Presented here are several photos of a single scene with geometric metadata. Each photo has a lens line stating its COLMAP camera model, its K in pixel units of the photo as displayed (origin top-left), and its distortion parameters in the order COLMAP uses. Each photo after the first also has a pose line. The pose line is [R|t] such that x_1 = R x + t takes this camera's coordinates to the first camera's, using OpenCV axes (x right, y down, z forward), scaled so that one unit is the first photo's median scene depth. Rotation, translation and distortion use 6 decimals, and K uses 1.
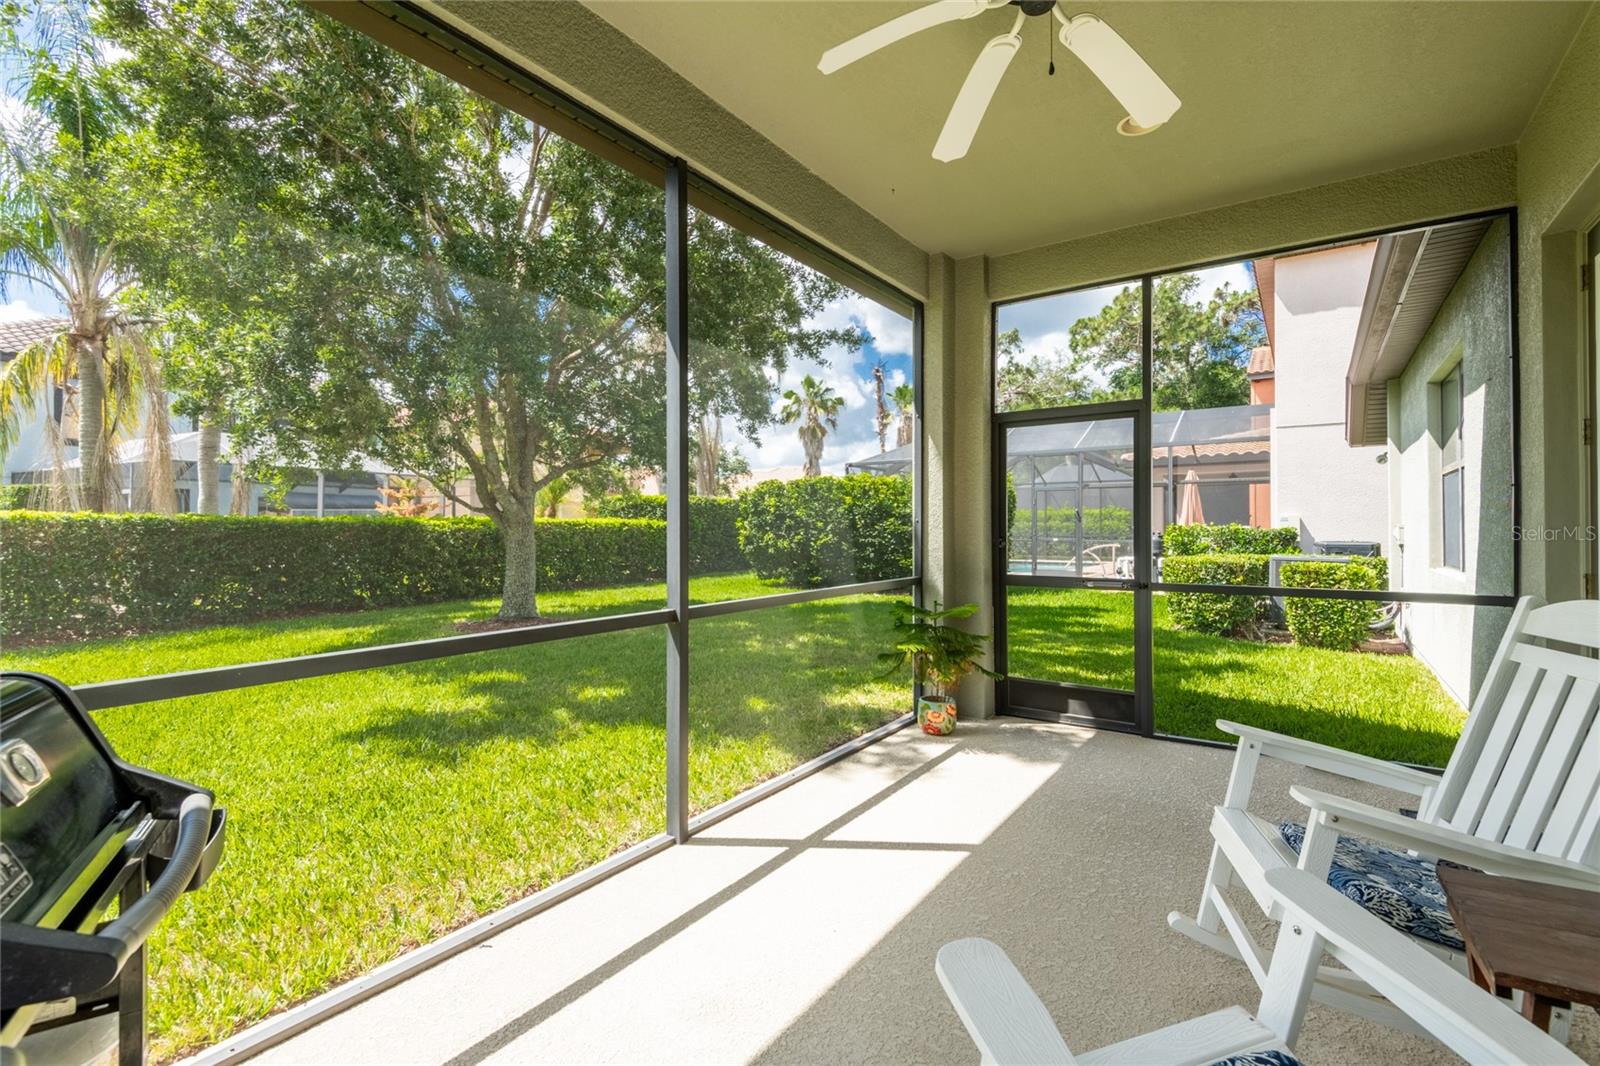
lens RADIAL K [[732.8, 0, 795.2], [0, 732.8, 525.4], [0, 0, 1]] dist [0.026963, -0.017760]
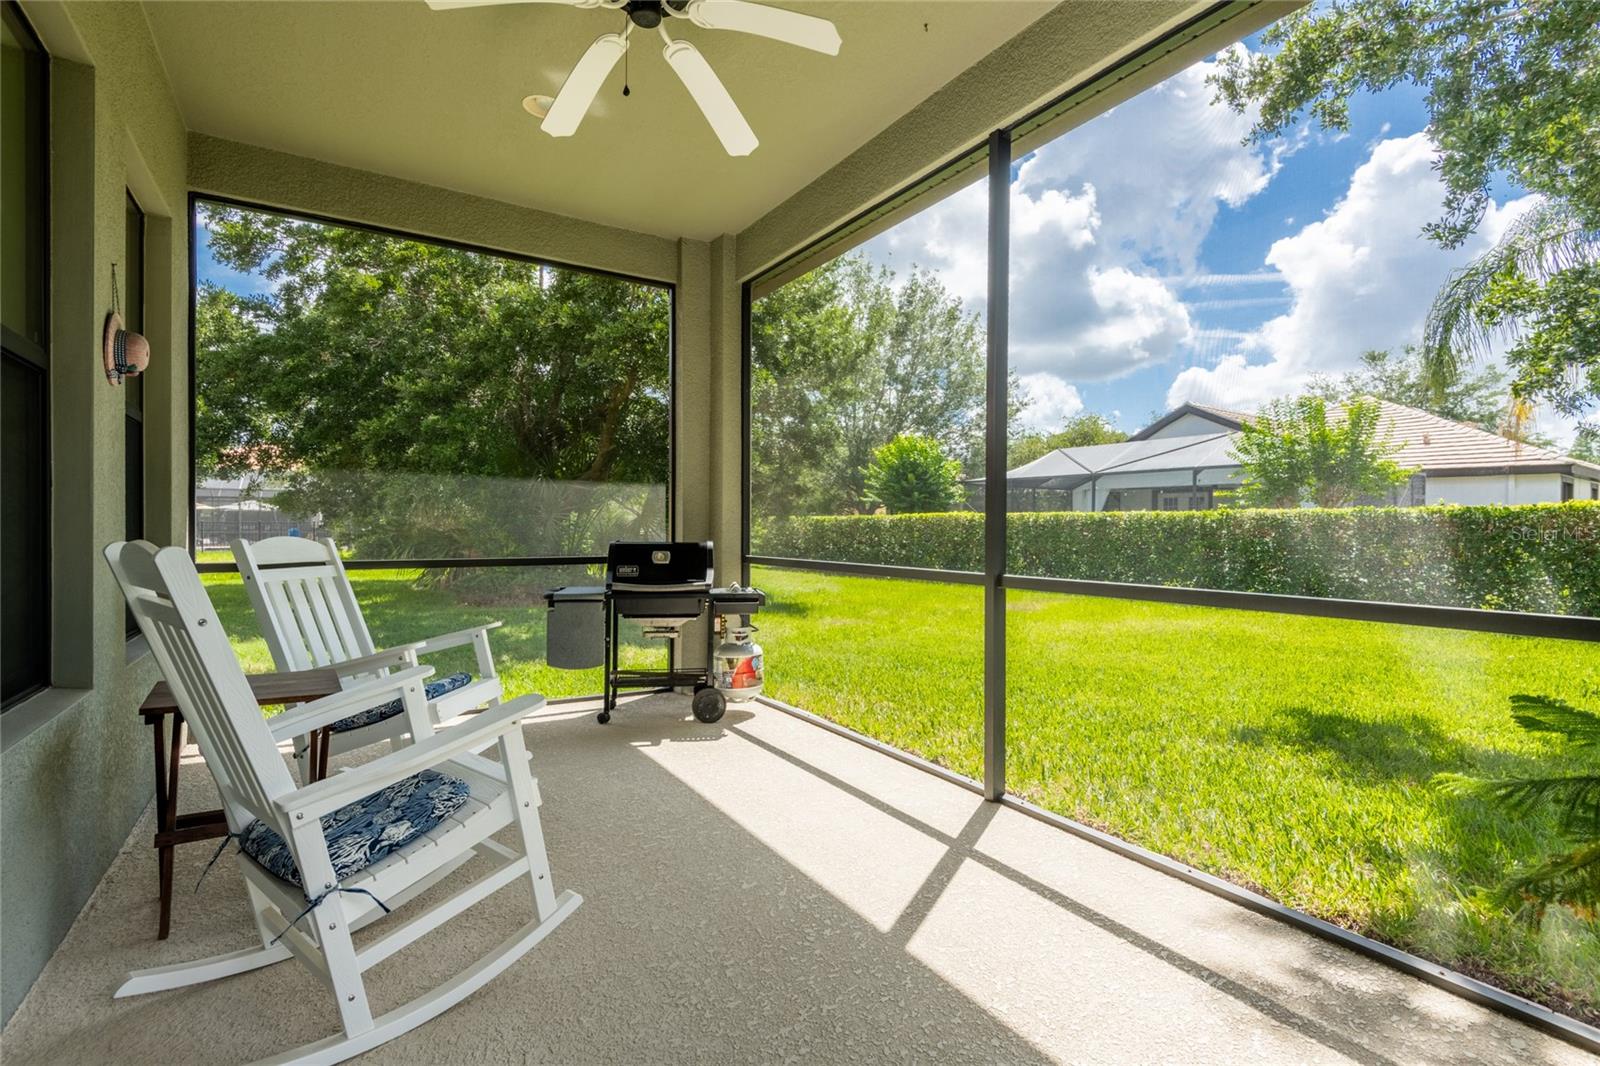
lens RADIAL K [[732.8, 0, 795.6], [0, 732.8, 531.4], [0, 0, 1]] dist [0.026963, -0.017760]
pose [[-0.388447, 0.004124, -0.921462, 0.813440], [-0.010706, 0.999902, 0.008989, 0.045642], [0.921409, 0.013357, -0.388365, 1.045562]]
